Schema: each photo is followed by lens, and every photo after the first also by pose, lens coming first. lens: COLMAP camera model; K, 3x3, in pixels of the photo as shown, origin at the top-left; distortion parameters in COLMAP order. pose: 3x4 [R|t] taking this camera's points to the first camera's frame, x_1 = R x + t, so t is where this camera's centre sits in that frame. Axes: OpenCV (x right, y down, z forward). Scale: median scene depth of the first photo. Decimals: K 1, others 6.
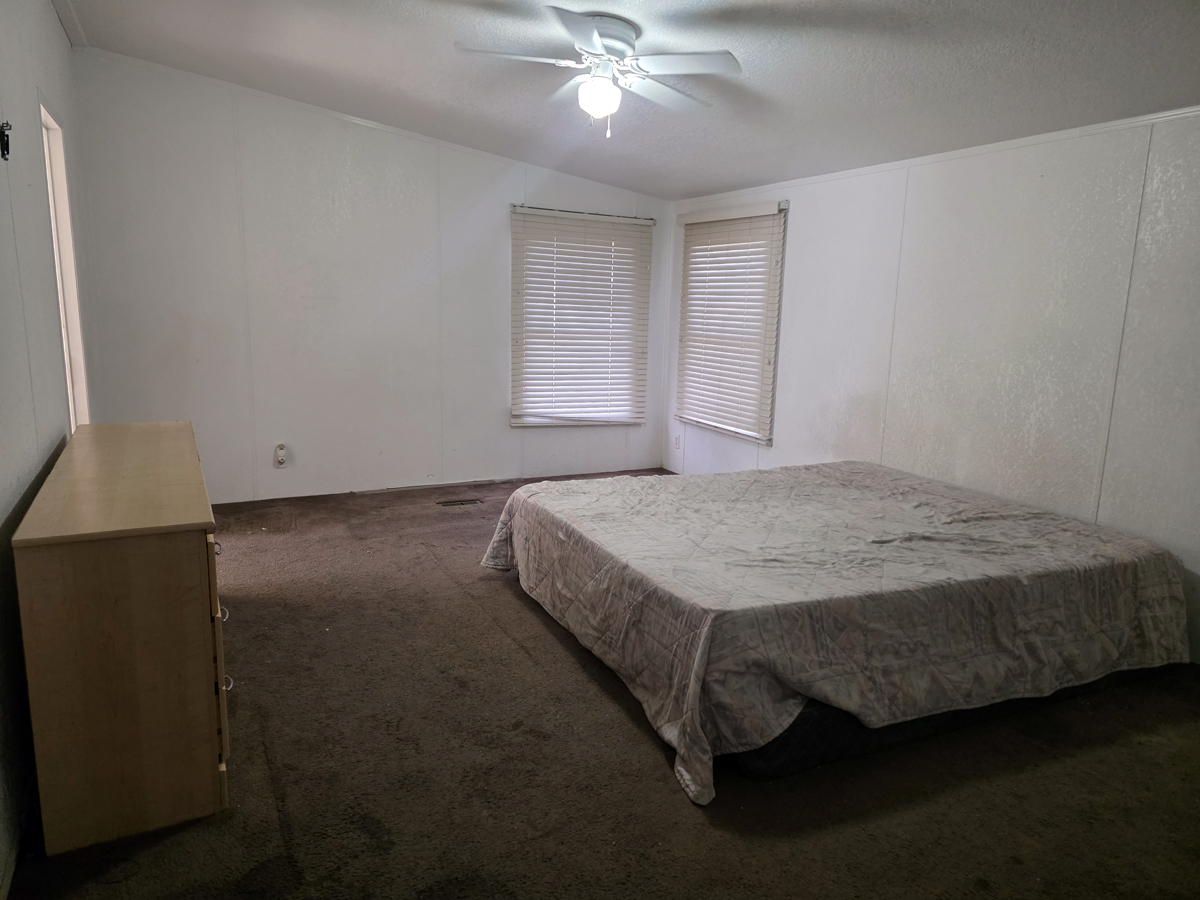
lens RADIAL K [[804.9, 0, 595.6], [0, 804.9, 450.0], [0, 0, 1]] dist [0.060580, -0.055503]
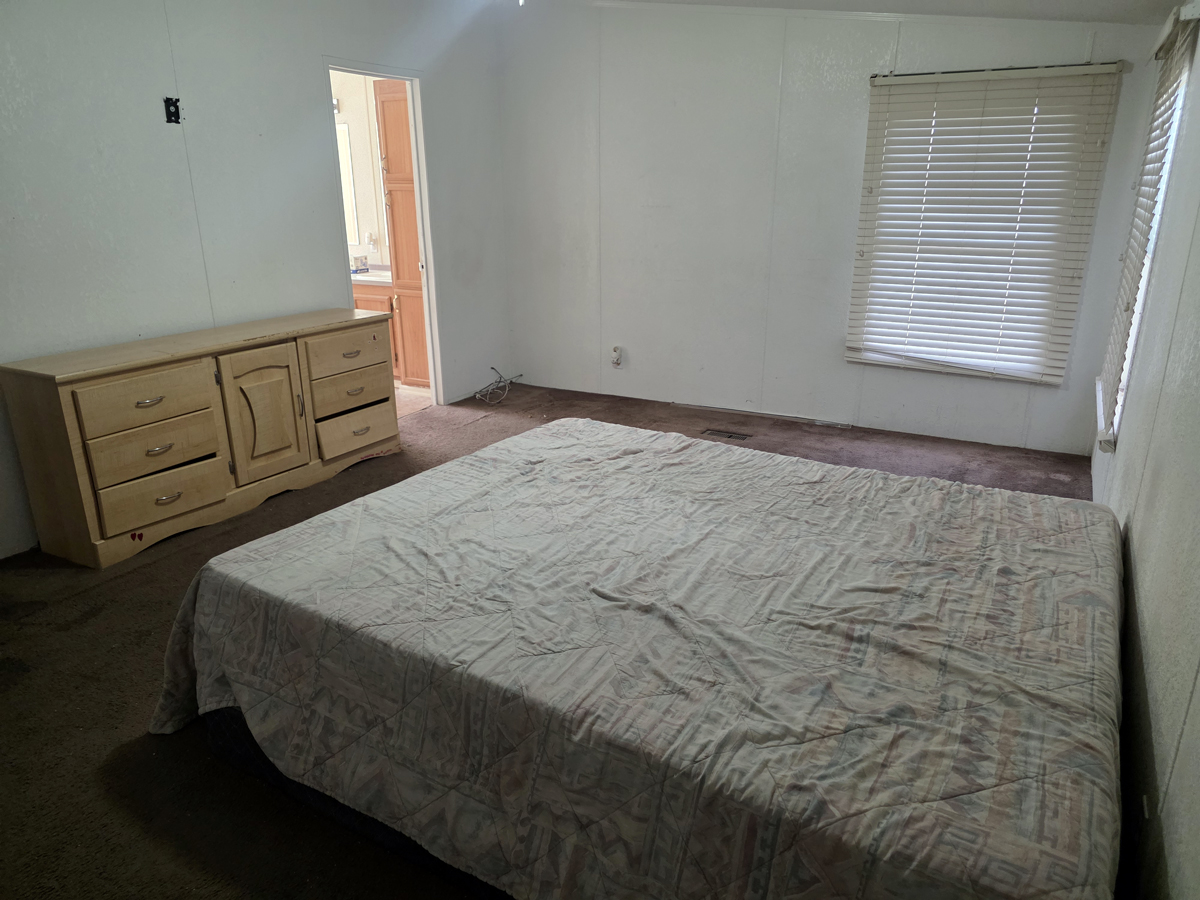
lens RADIAL K [[804.9, 0, 604.2], [0, 804.9, 448.8], [0, 0, 1]] dist [0.060580, -0.055503]
pose [[0.553785, 0.227387, -0.801010, 0.649905], [-0.128293, 0.973804, 0.187742, -0.095922], [0.822717, -0.001204, 0.568450, 0.482957]]
